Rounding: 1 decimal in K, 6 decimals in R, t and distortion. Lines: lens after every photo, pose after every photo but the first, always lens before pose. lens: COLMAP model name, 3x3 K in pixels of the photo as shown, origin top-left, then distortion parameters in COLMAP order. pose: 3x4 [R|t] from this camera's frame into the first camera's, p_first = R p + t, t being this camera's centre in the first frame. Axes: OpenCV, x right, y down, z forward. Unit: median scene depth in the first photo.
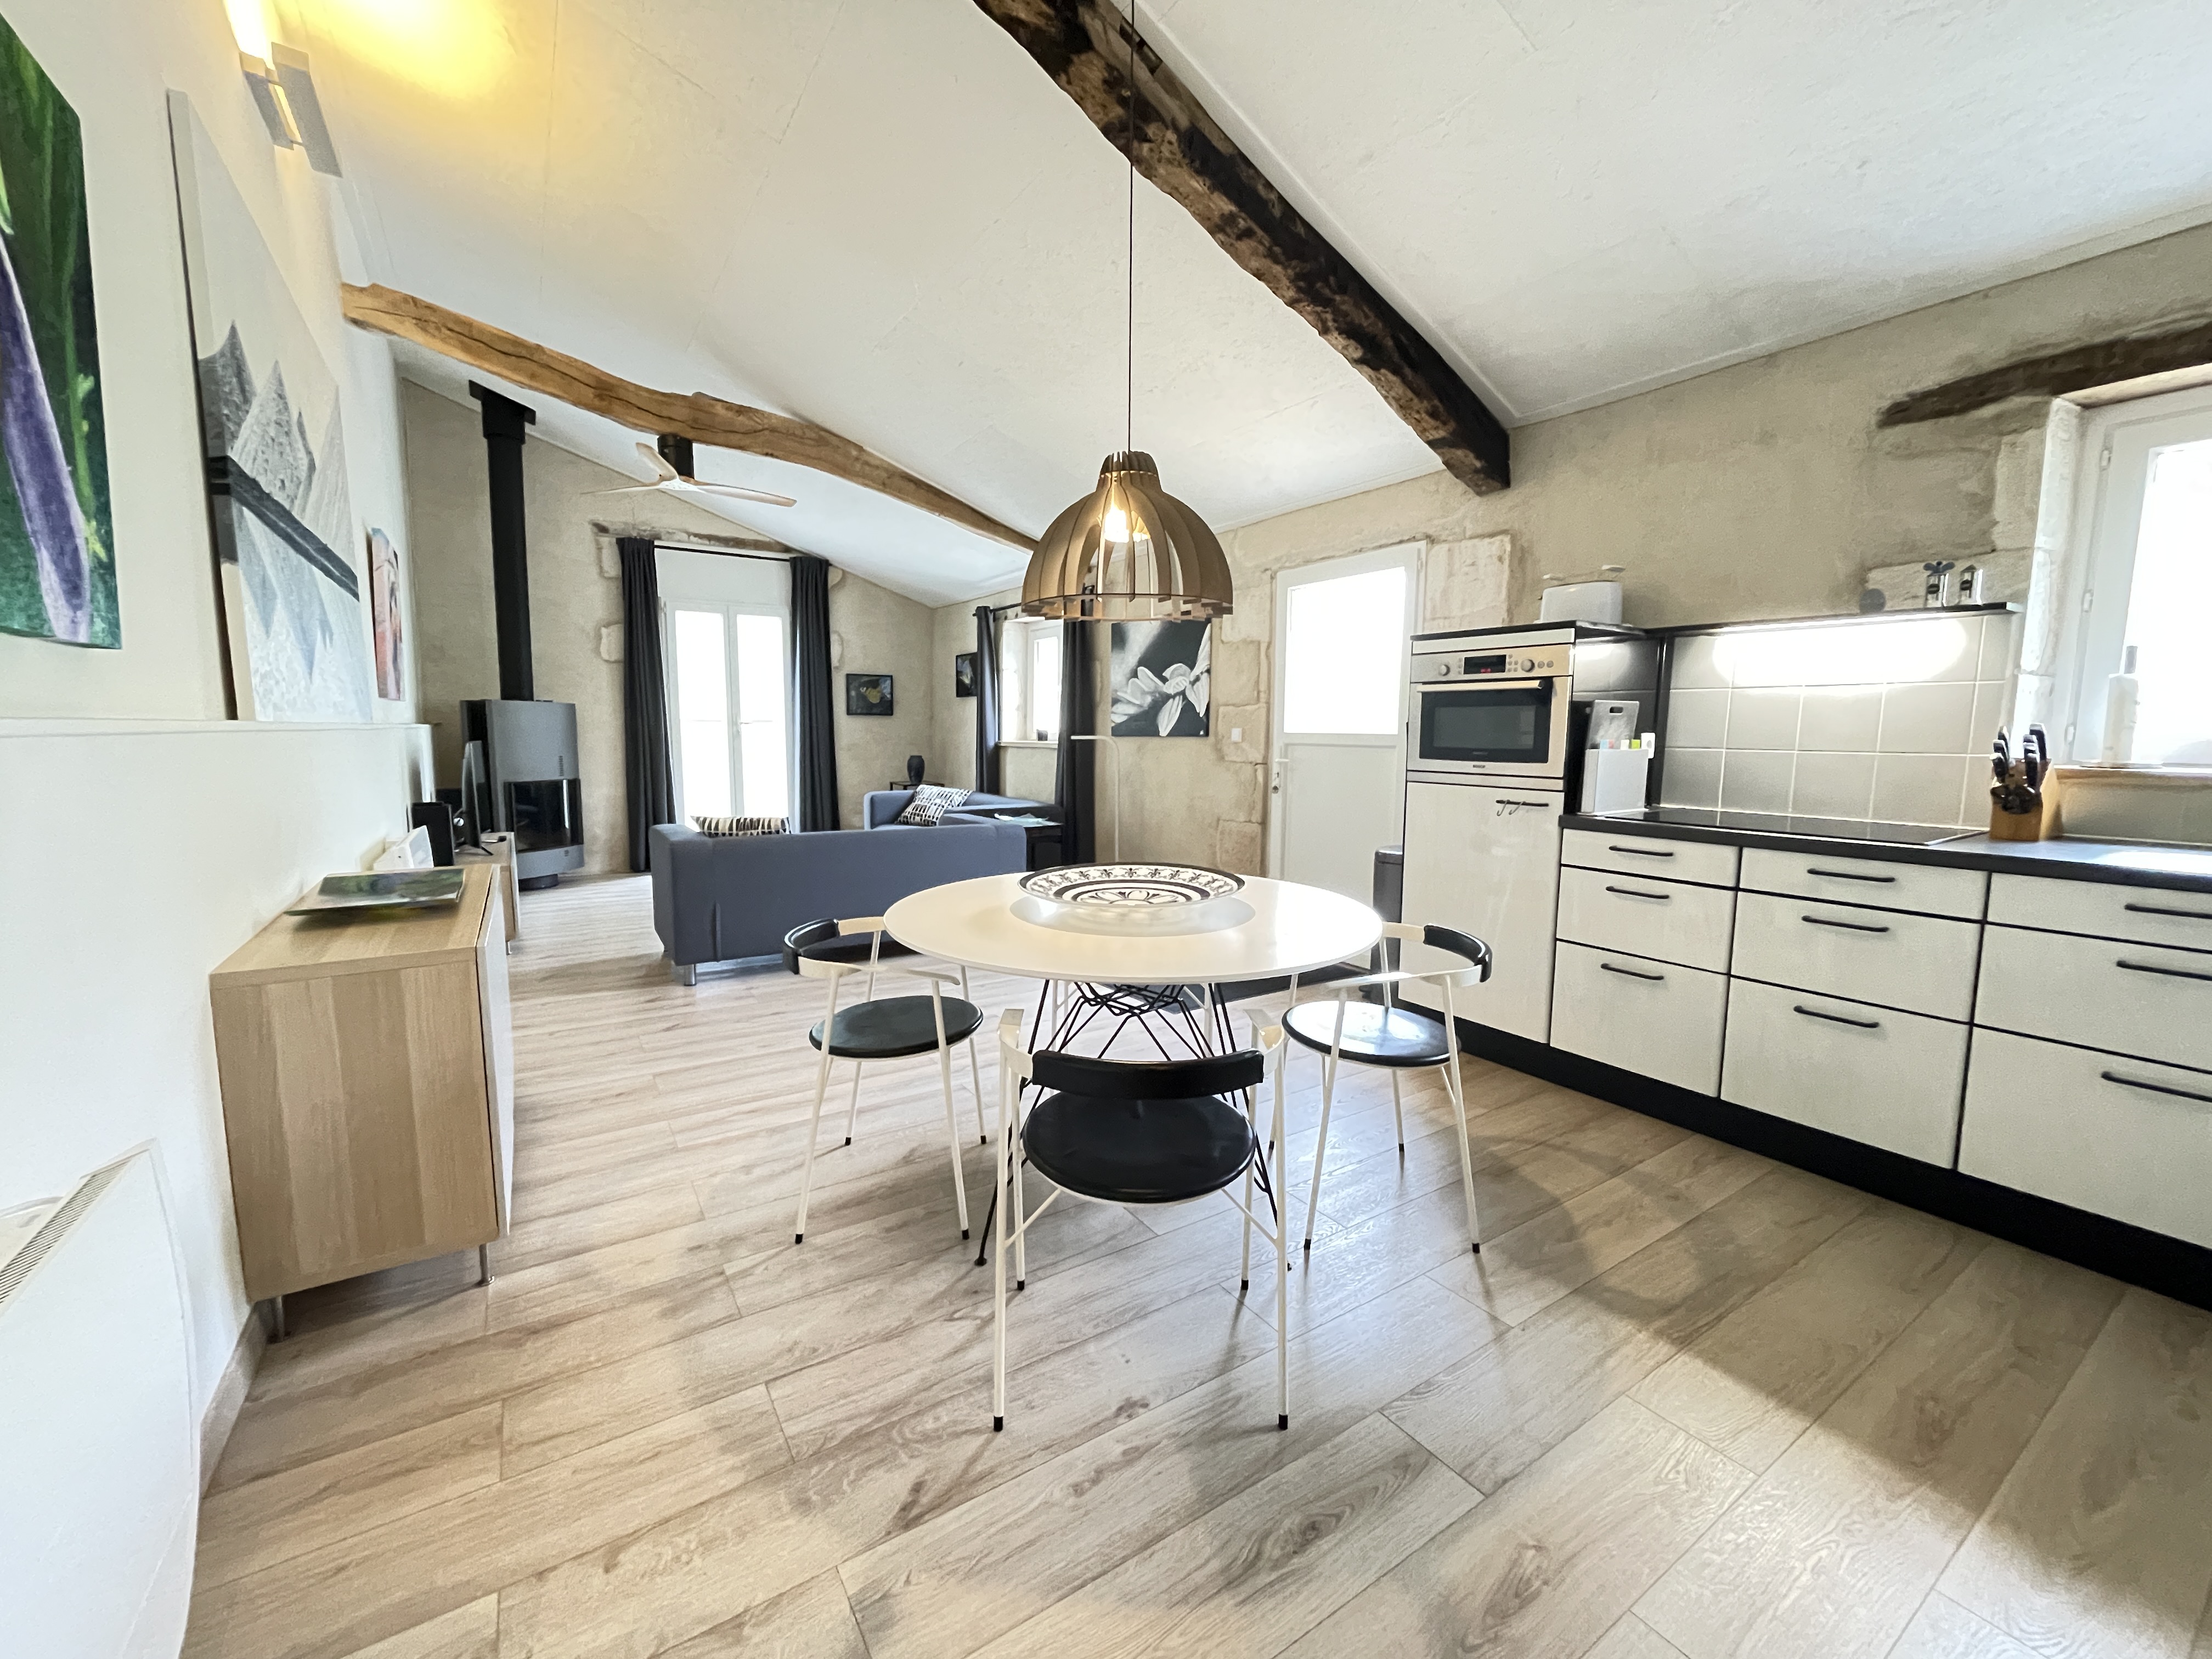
lens RADIAL K [[896.0, 0, 1105.5], [0, 896.0, 832.7], [0, 0, 1]] dist [0.000552, 0.000034]
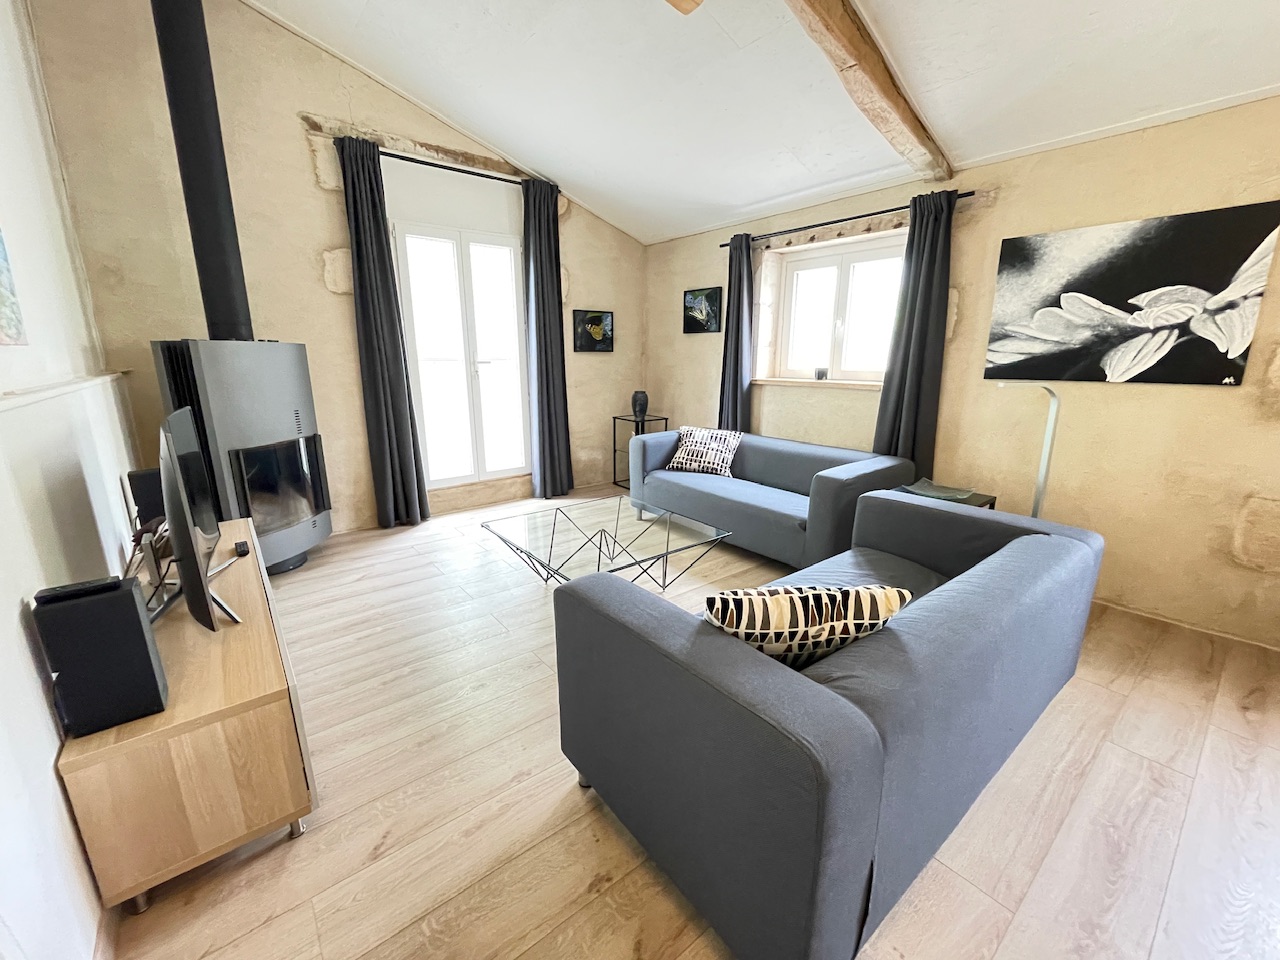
lens RADIAL K [[518.5, 0, 640.9], [0, 518.5, 479.7], [0, 0, 1]] dist [0.000552, 0.000034]
pose [[0.994852, -0.033095, 0.095779, -0.319013], [0.020794, 0.991726, 0.126681, -0.070857], [-0.099179, -0.124037, 0.987309, 0.459476]]
